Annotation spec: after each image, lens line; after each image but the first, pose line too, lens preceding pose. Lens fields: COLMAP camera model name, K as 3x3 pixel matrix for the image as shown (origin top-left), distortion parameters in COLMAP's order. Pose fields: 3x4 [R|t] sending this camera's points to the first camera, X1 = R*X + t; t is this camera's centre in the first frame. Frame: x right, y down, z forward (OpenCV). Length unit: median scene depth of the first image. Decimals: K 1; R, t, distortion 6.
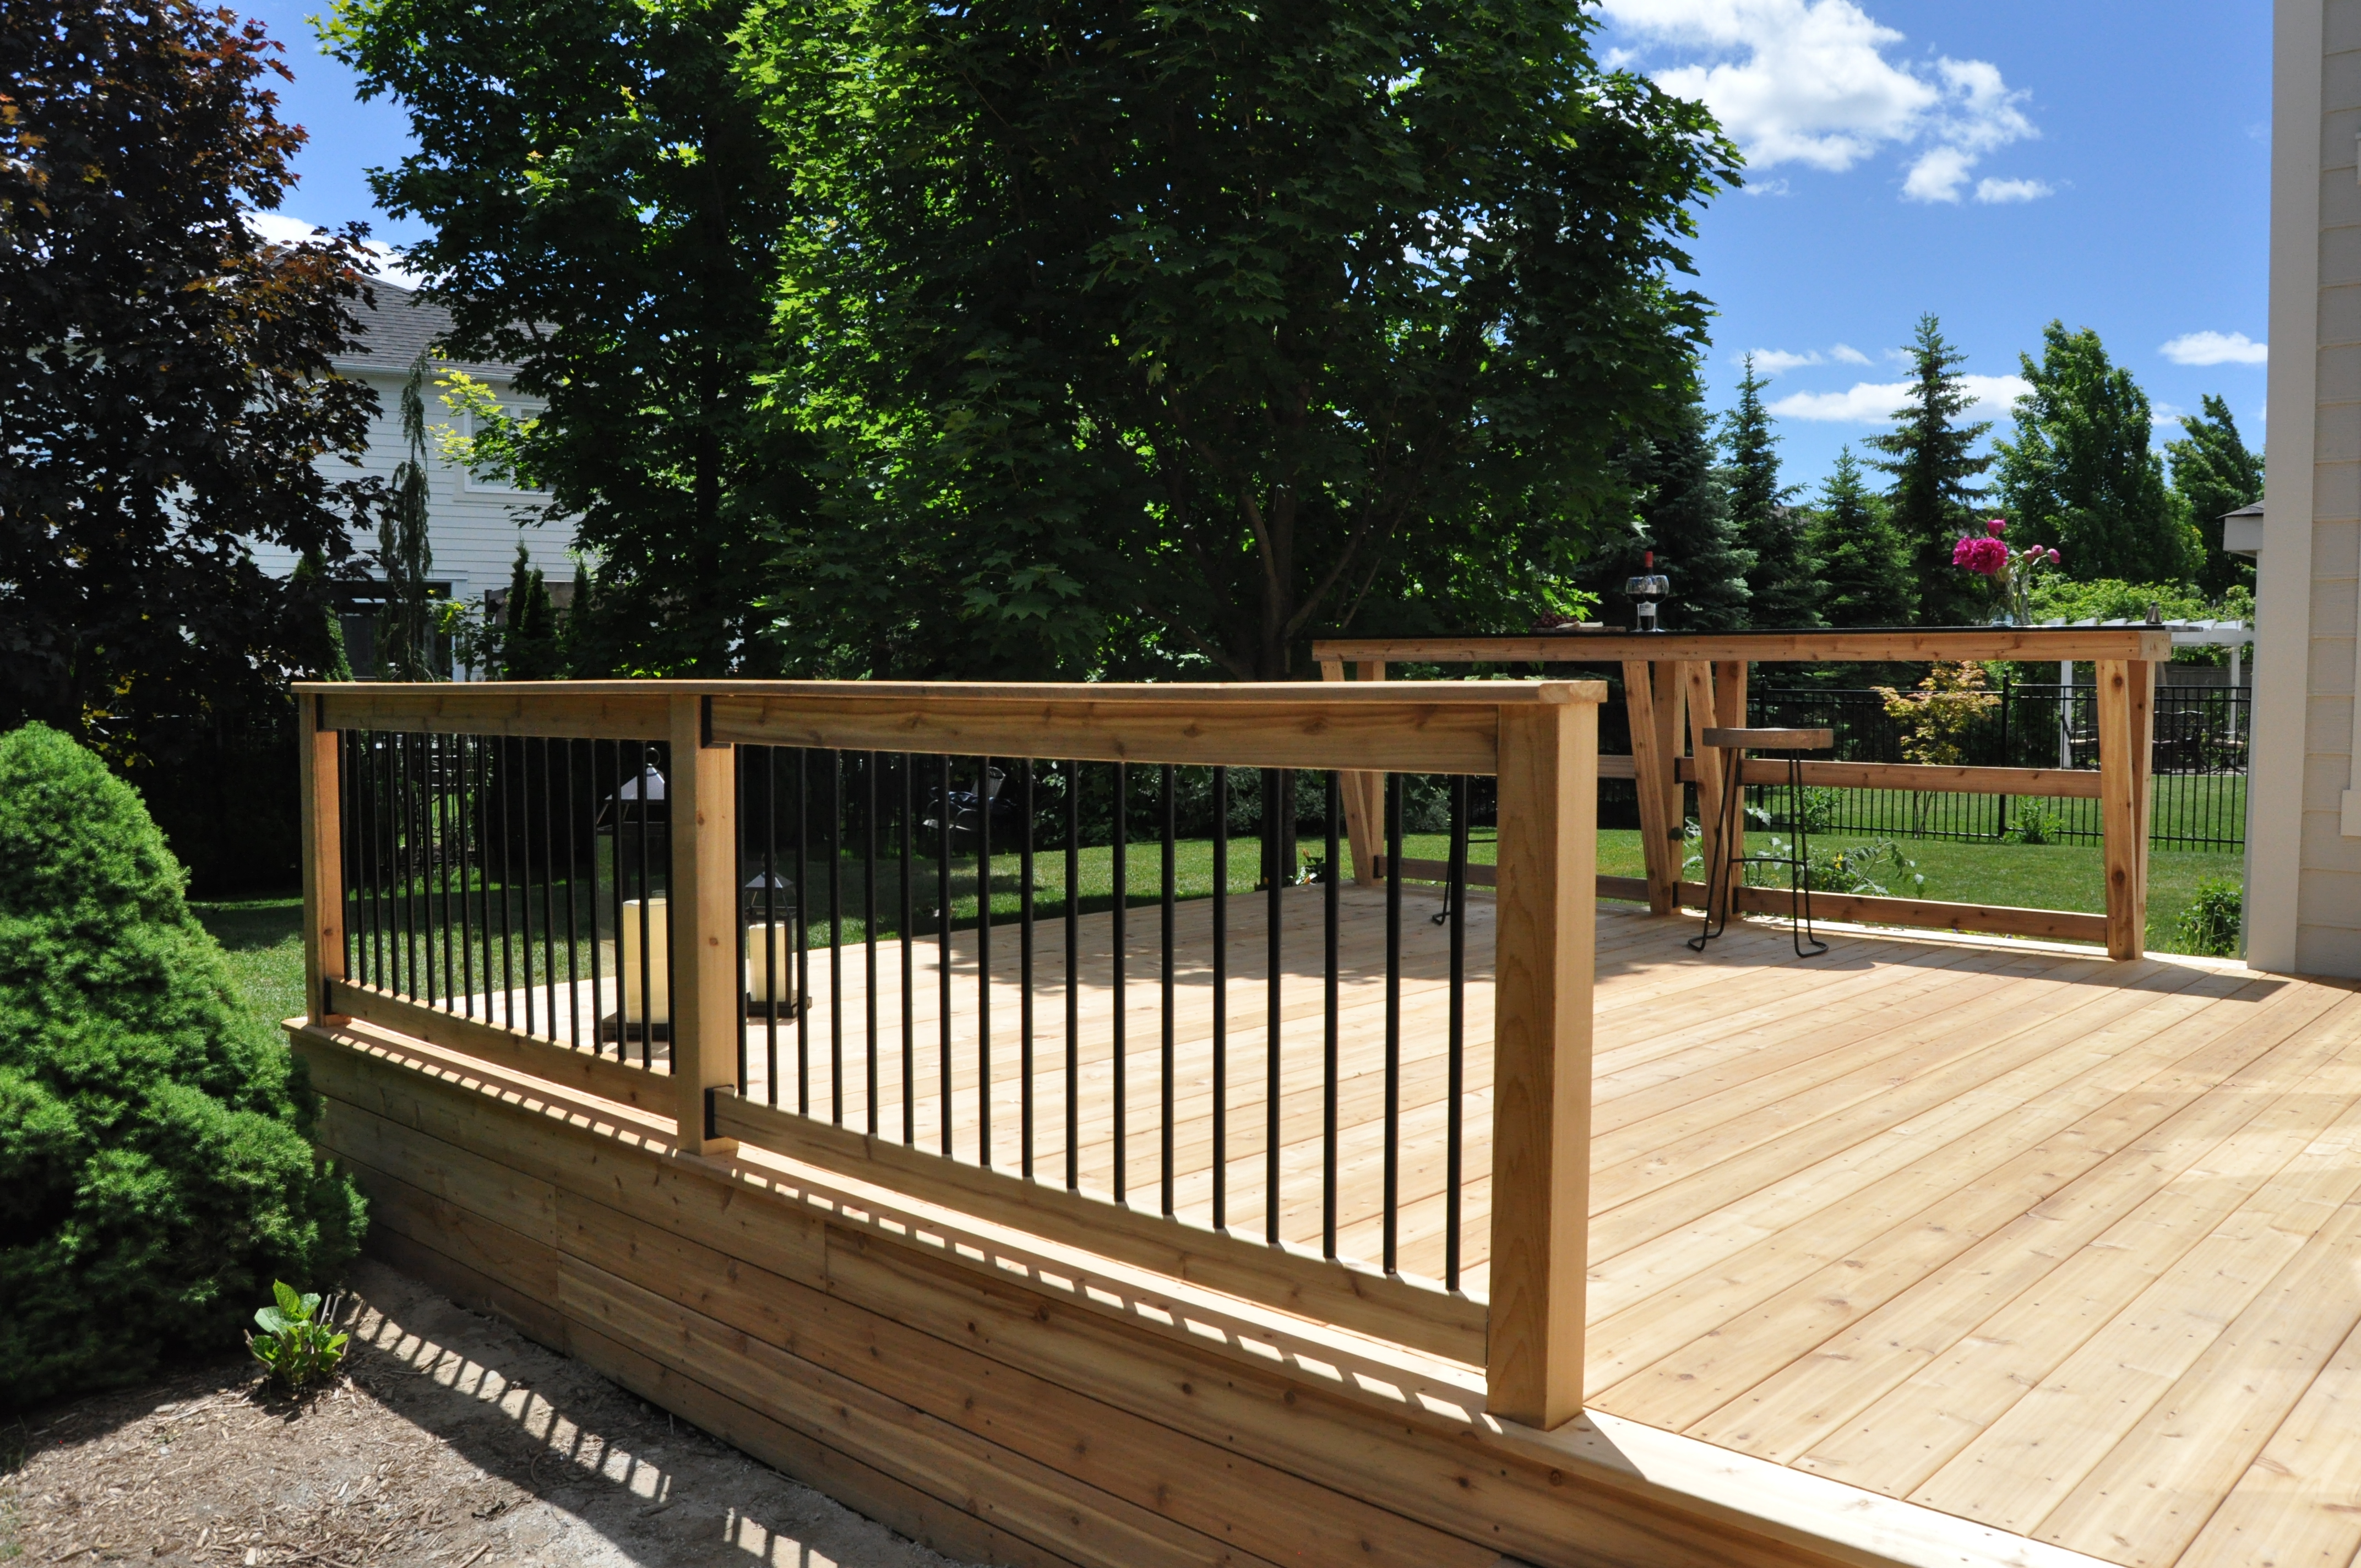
lens RADIAL K [[1836.7, 0, 1191.7], [0, 1836.7, 789.7], [0, 0, 1]] dist [-0.102076, 0.050329]
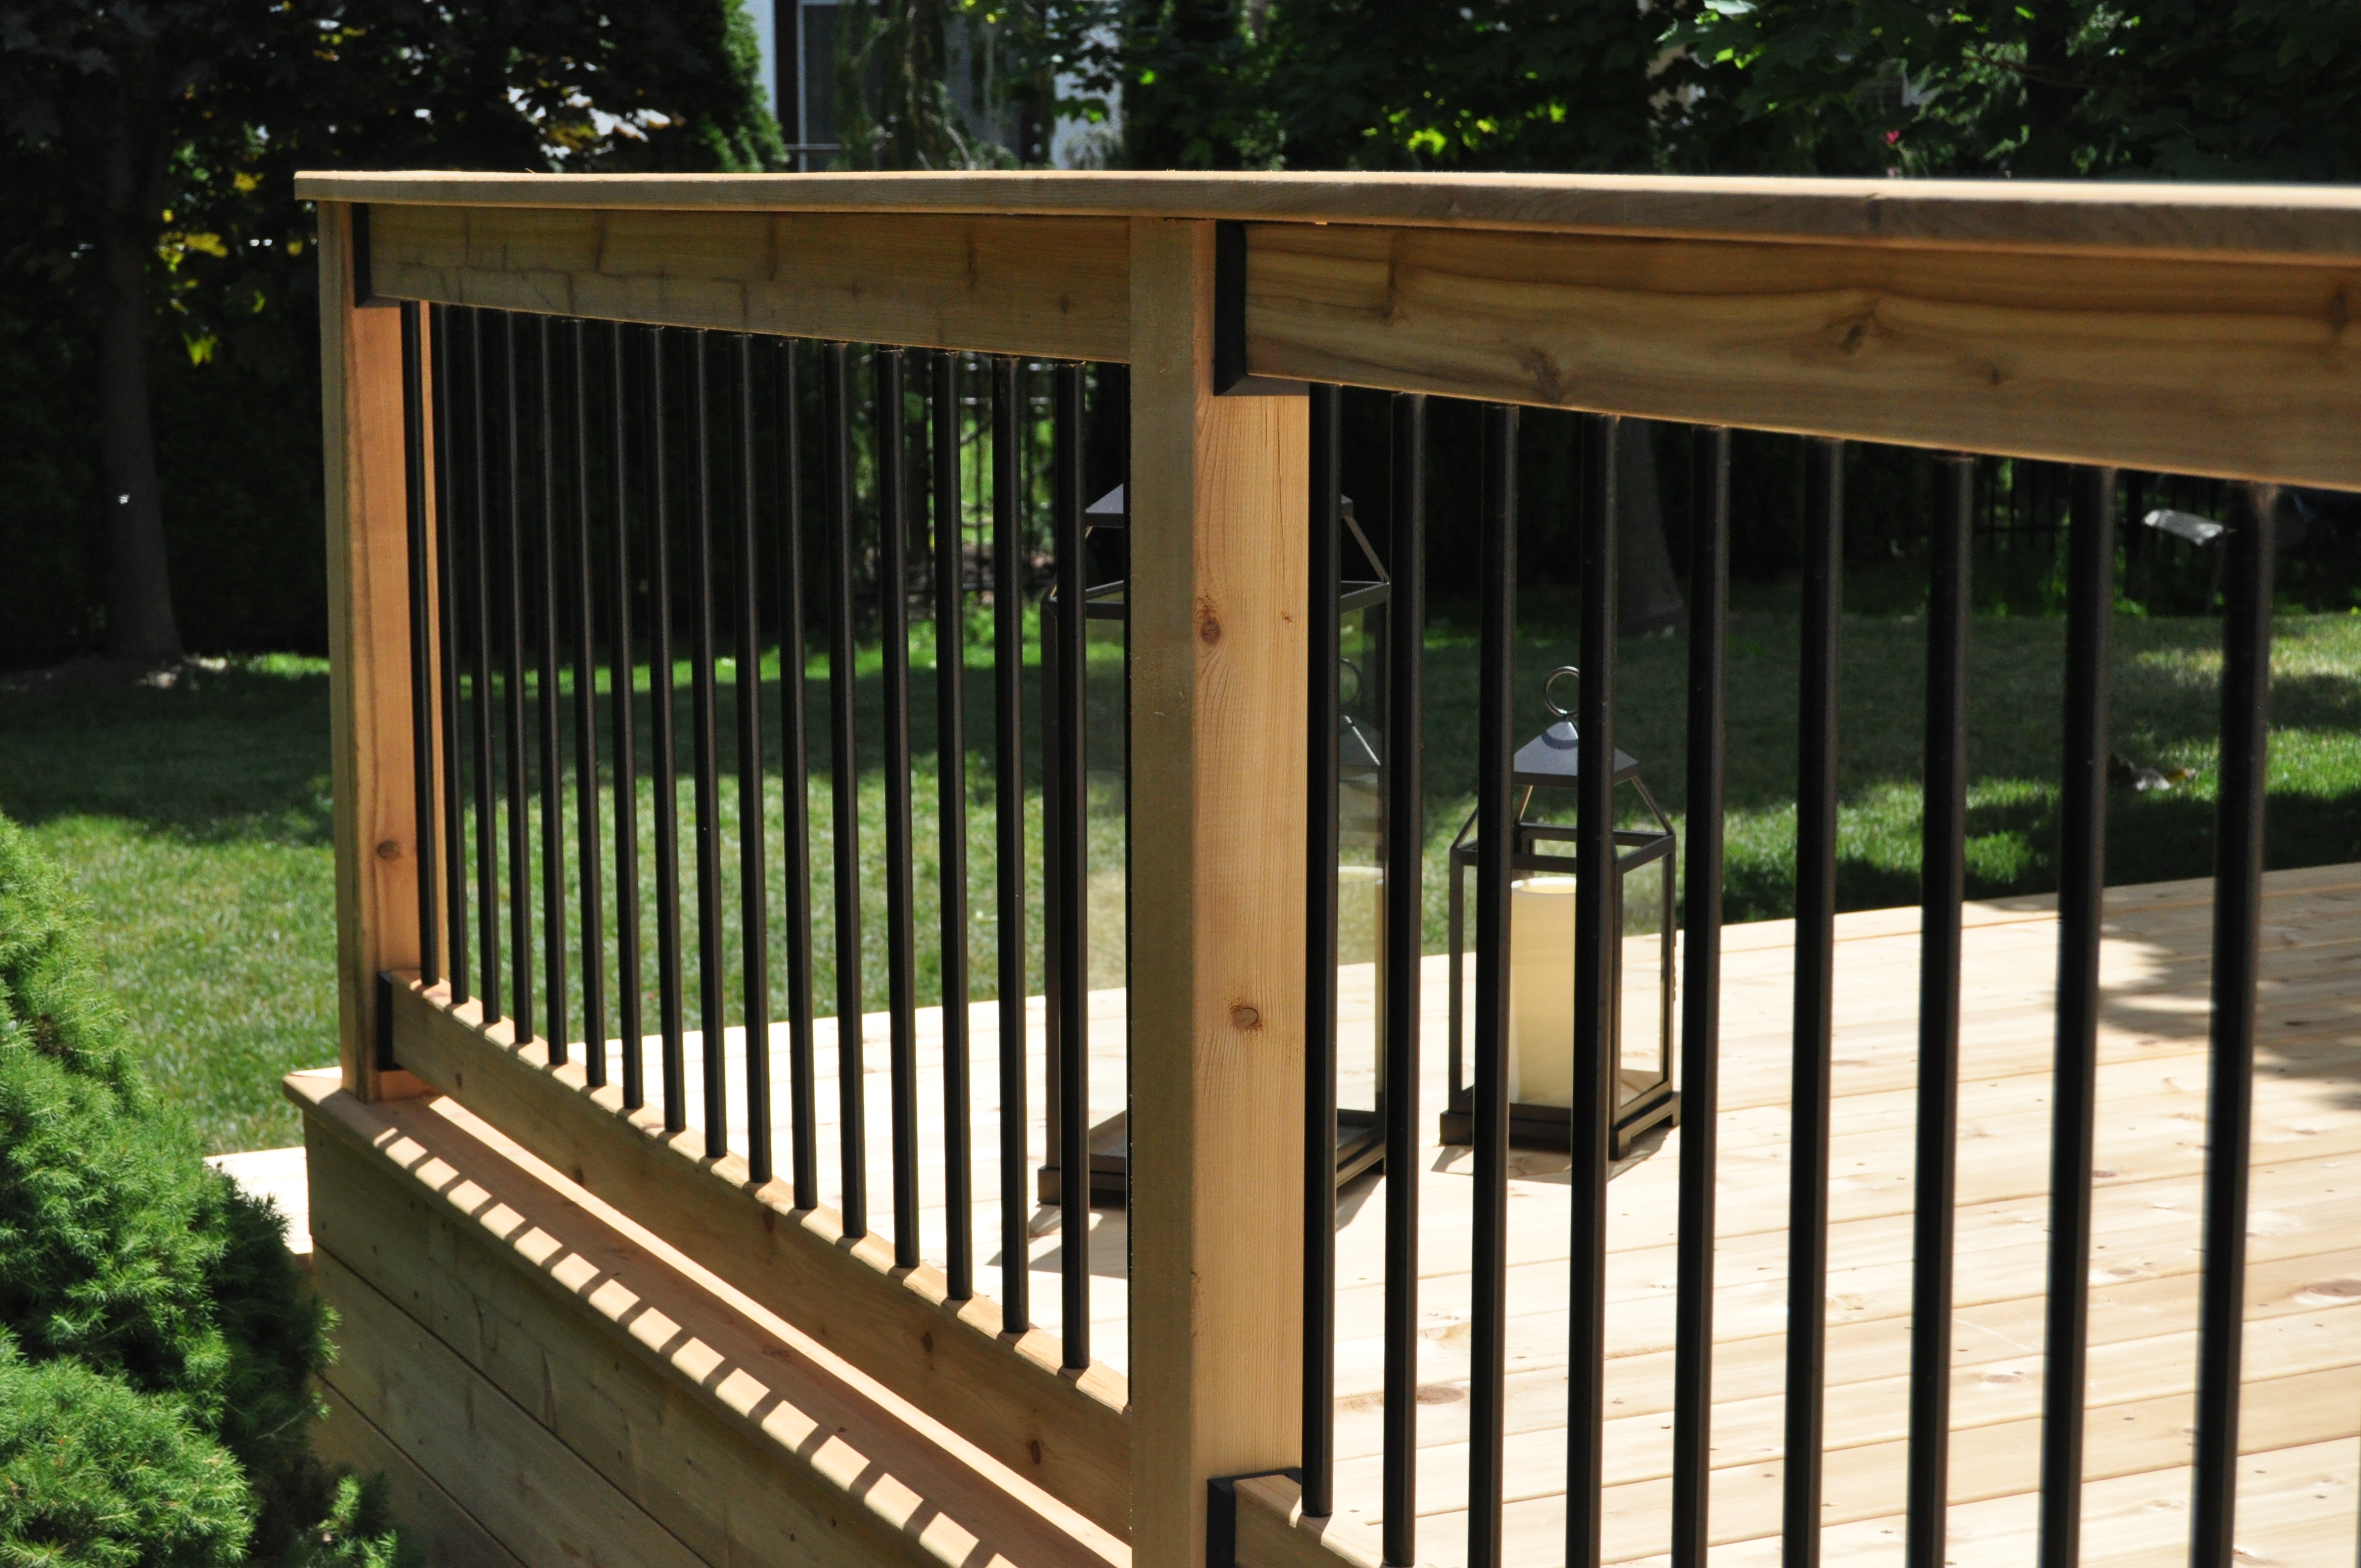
lens RADIAL K [[4342.3, 0, 1180.5], [0, 4342.3, 784.0], [0, 0, 1]] dist [0.006934, 0.096410]
pose [[0.931900, 0.046077, -0.359776, -0.006517], [-0.015311, 0.996012, 0.087901, -0.018222], [0.362391, -0.076406, 0.928889, 0.262730]]
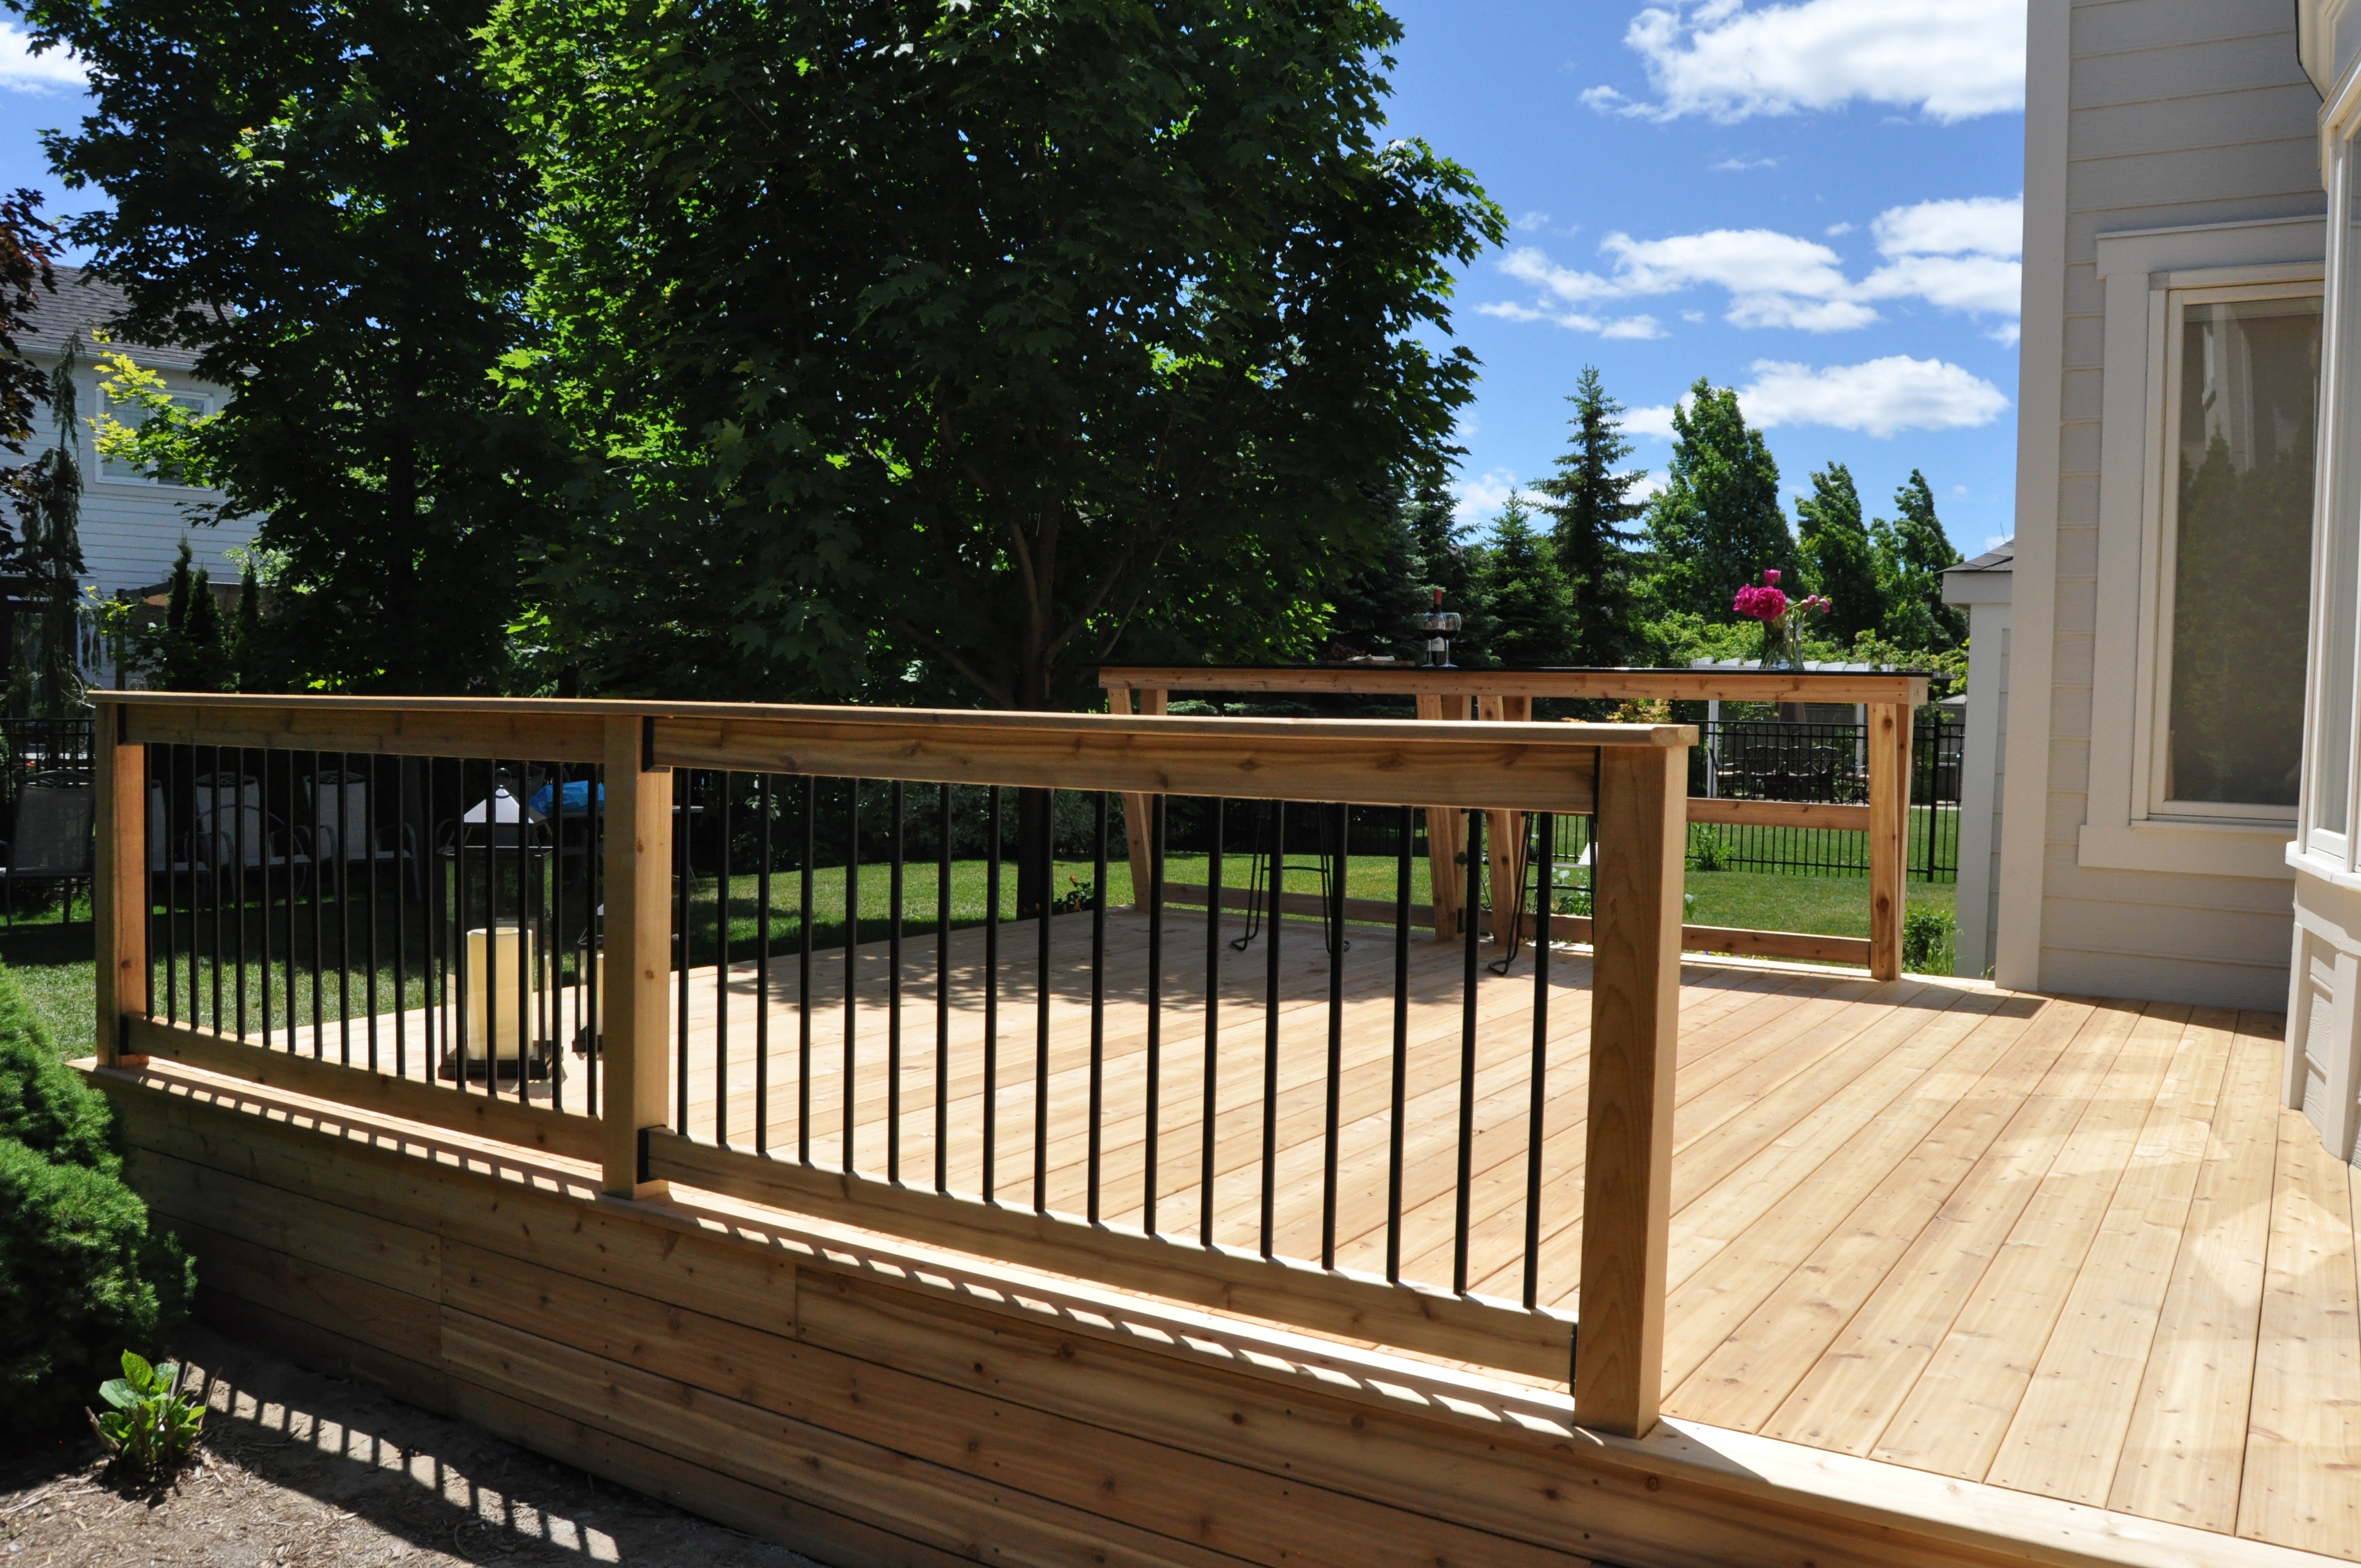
lens RADIAL K [[1836.7, 0, 1191.7], [0, 1836.7, 789.7], [0, 0, 1]] dist [-0.102076, 0.050329]
pose [[0.982054, 0.011257, 0.188264, -0.138916], [-0.008927, 0.999873, -0.013216, -0.002961], [-0.188389, 0.011298, 0.982029, 0.009513]]
